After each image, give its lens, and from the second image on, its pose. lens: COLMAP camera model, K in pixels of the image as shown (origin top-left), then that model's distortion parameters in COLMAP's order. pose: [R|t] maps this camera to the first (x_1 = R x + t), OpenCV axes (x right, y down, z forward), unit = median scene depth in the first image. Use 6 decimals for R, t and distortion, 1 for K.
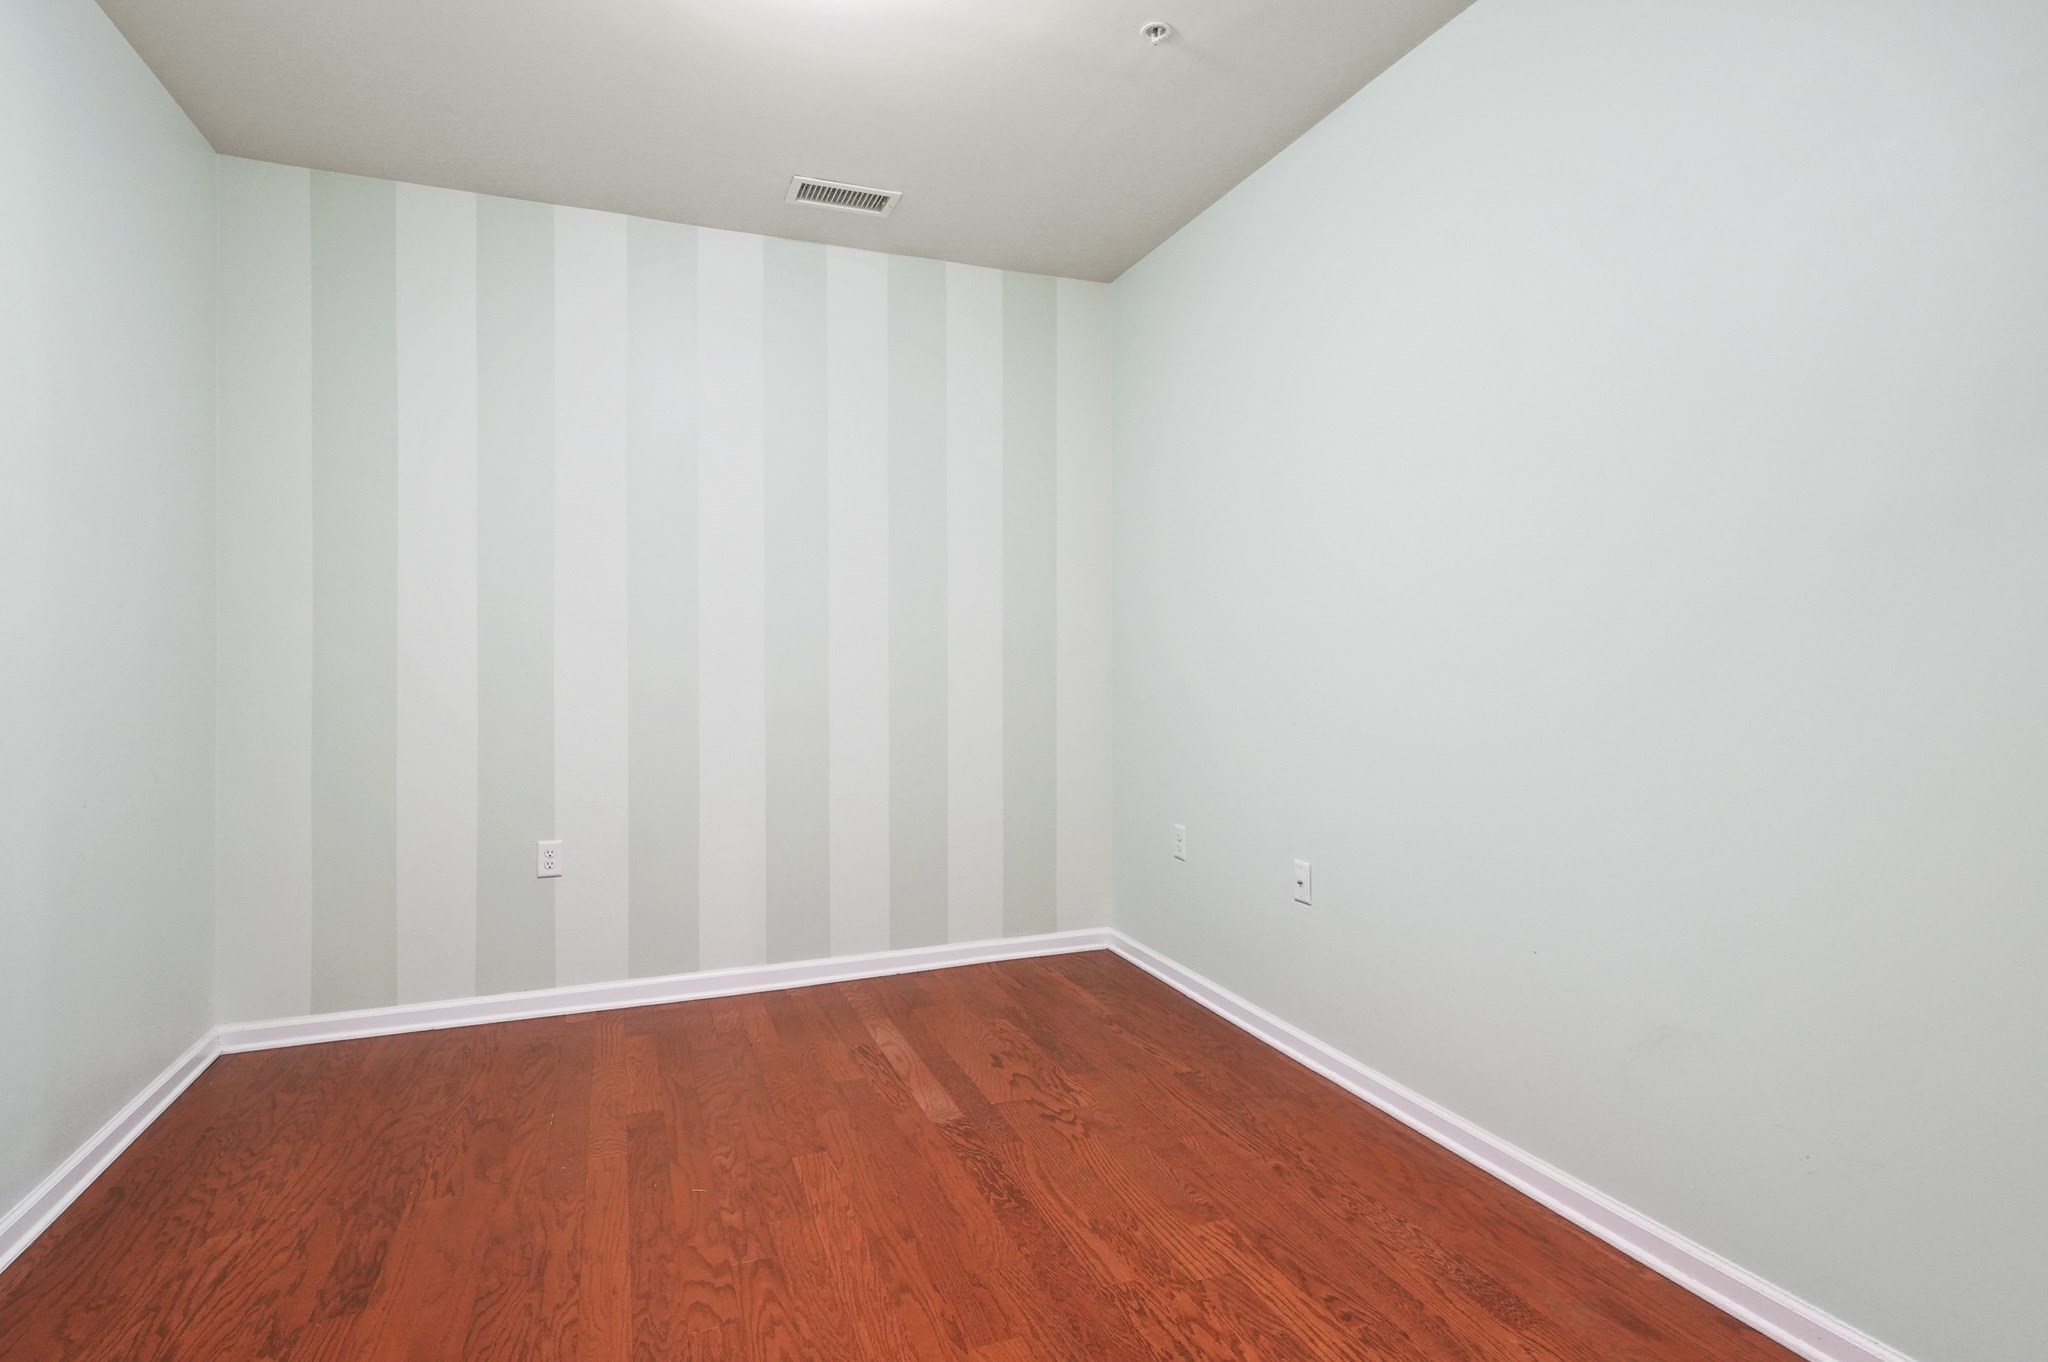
lens RADIAL K [[1023.0, 0, 1024.0], [0, 1023.0, 681.0], [0, 0, 1]] dist [-0.000244, -0.000129]
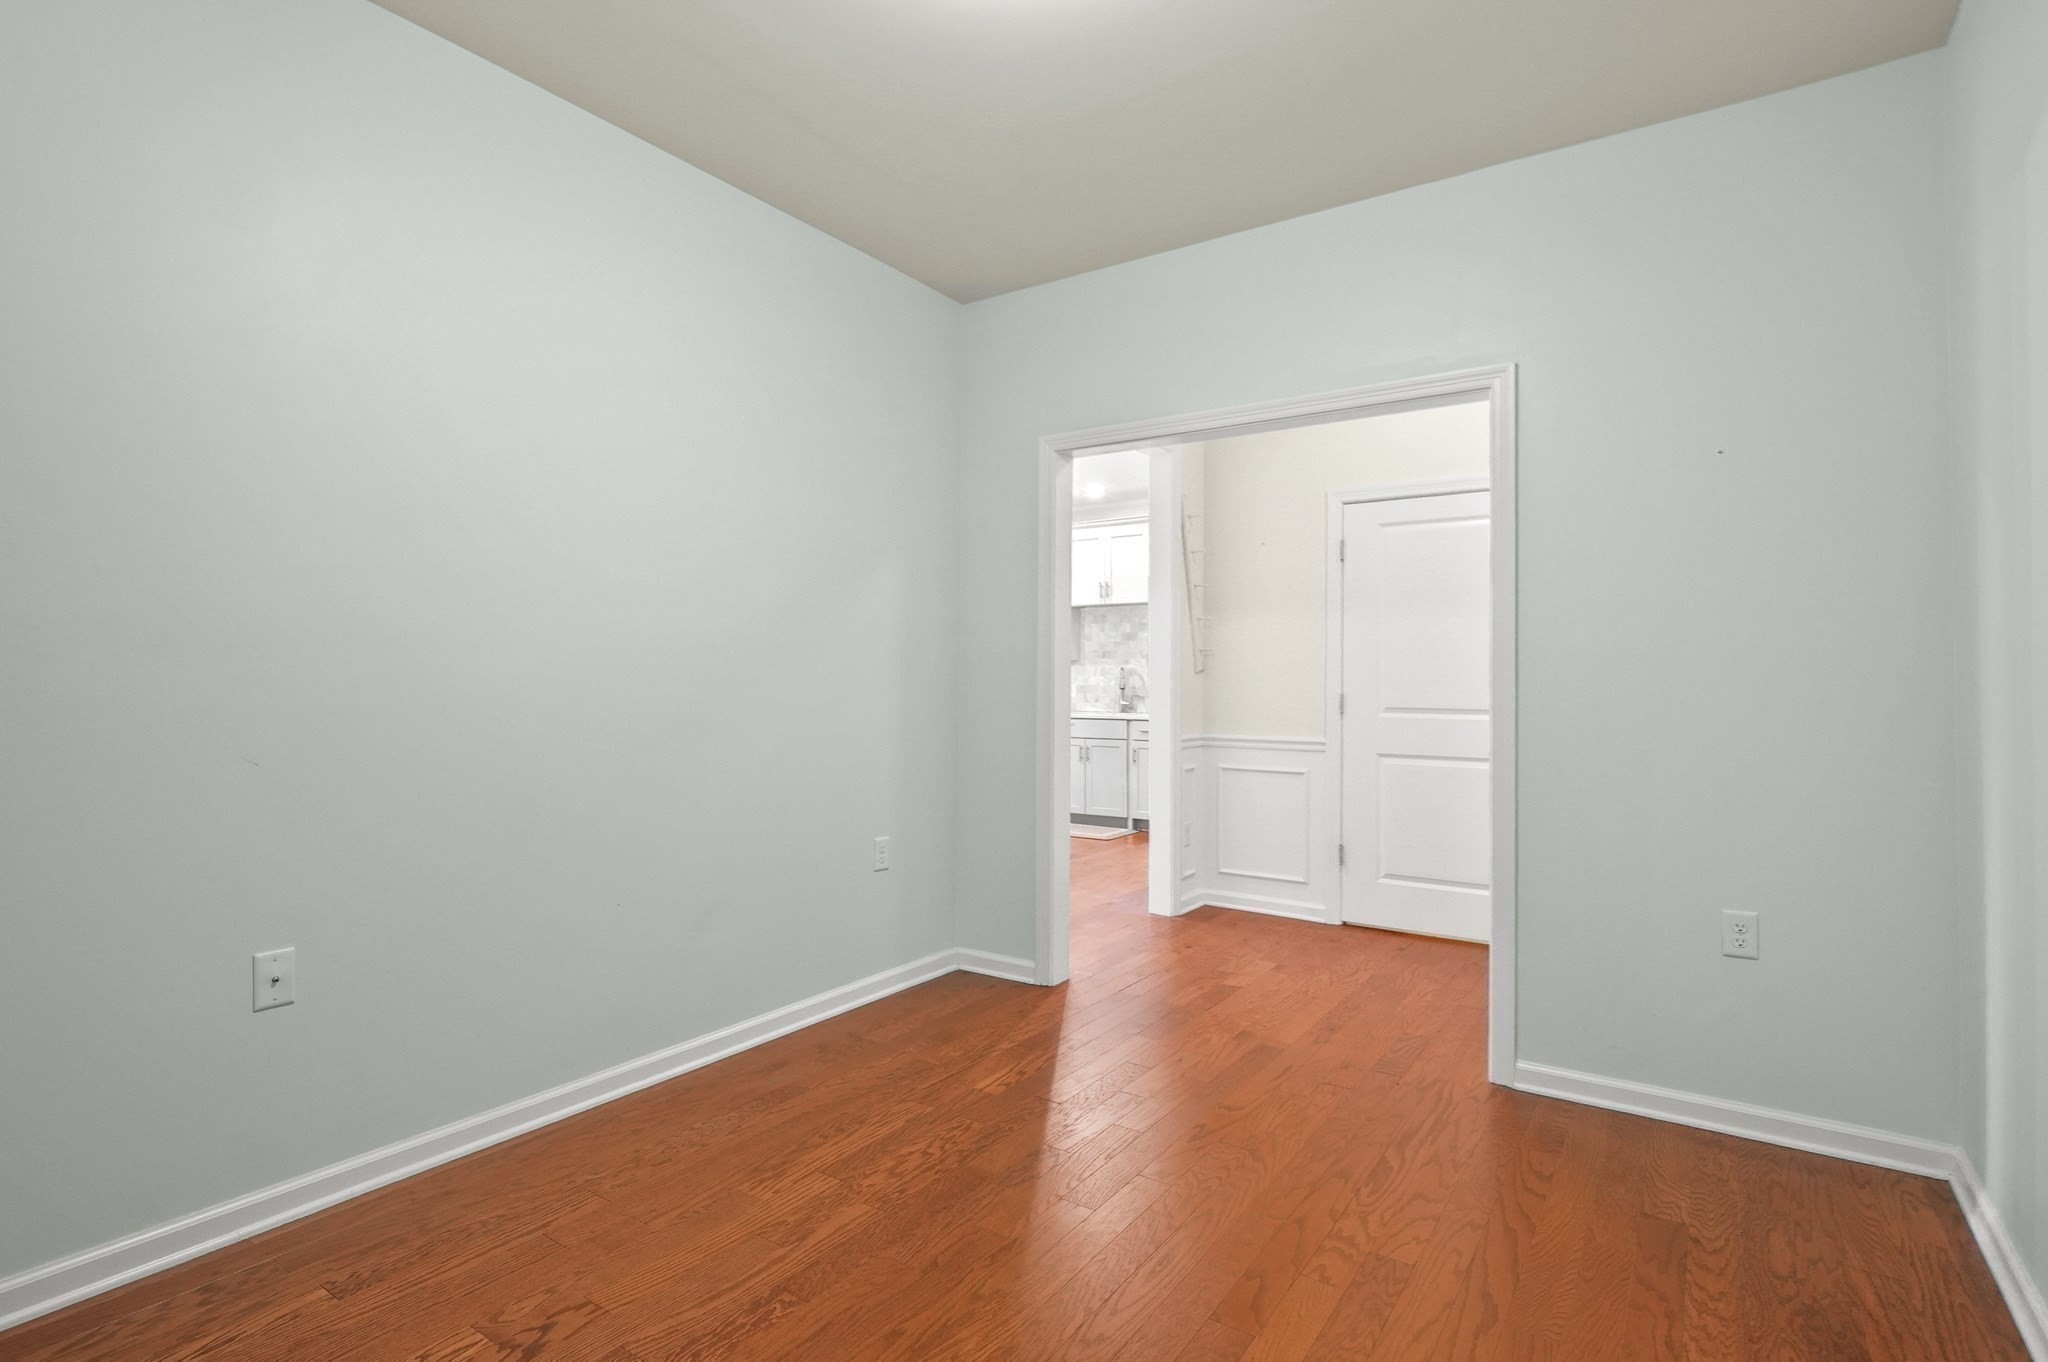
lens RADIAL K [[1023.0, 0, 1024.0], [0, 1023.0, 681.0], [0, 0, 1]] dist [-0.000244, -0.000129]
pose [[-0.558005, -0.004297, 0.829826, -0.899724], [0.014007, 0.999795, 0.014596, -0.020367], [-0.829719, 0.019768, -0.557831, 1.397864]]
